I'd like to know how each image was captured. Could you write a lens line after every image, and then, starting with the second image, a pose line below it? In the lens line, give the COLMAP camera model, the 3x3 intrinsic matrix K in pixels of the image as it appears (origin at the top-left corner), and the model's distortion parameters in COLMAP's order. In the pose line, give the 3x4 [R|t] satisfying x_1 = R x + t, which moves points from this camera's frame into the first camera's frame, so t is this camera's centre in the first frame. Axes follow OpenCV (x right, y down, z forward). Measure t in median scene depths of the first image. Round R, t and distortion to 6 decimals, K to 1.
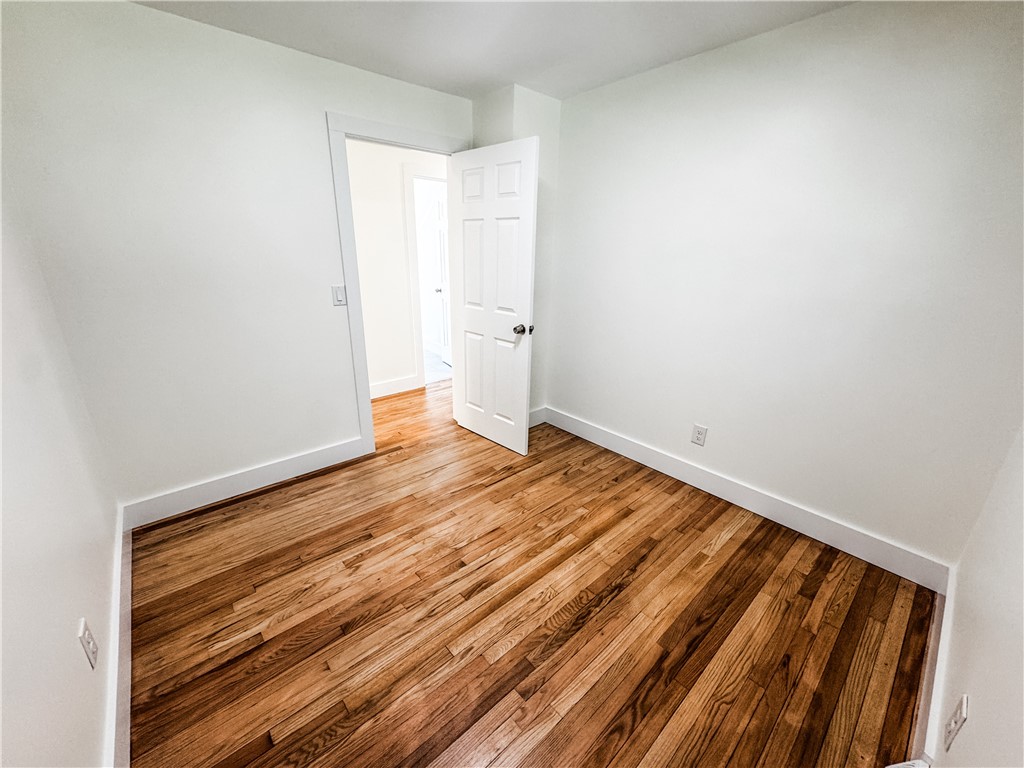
lens RADIAL K [[407.5, 0, 511.6], [0, 407.5, 384.6], [0, 0, 1]] dist [-0.003557, -0.000010]
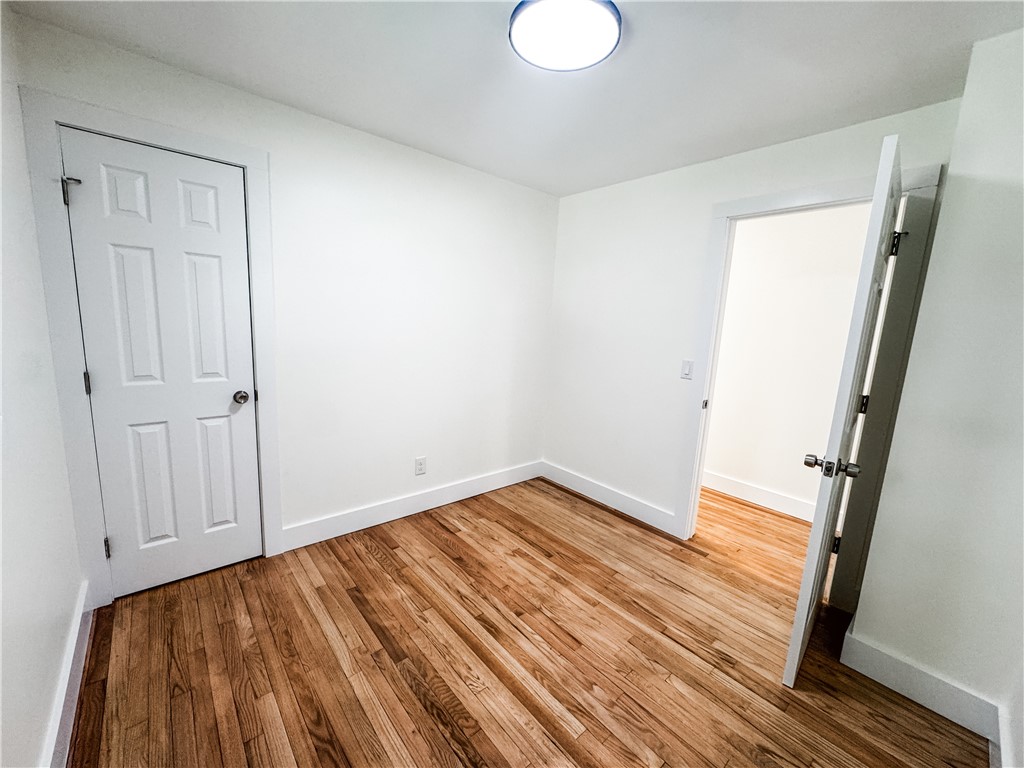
lens RADIAL K [[407.5, 0, 511.6], [0, 407.5, 384.6], [0, 0, 1]] dist [-0.003557, -0.000010]
pose [[-0.006128, 0.147495, -0.989044, 0.829037], [-0.365127, 0.920442, 0.139526, -0.227359], [0.930937, 0.361982, 0.048214, 0.756332]]
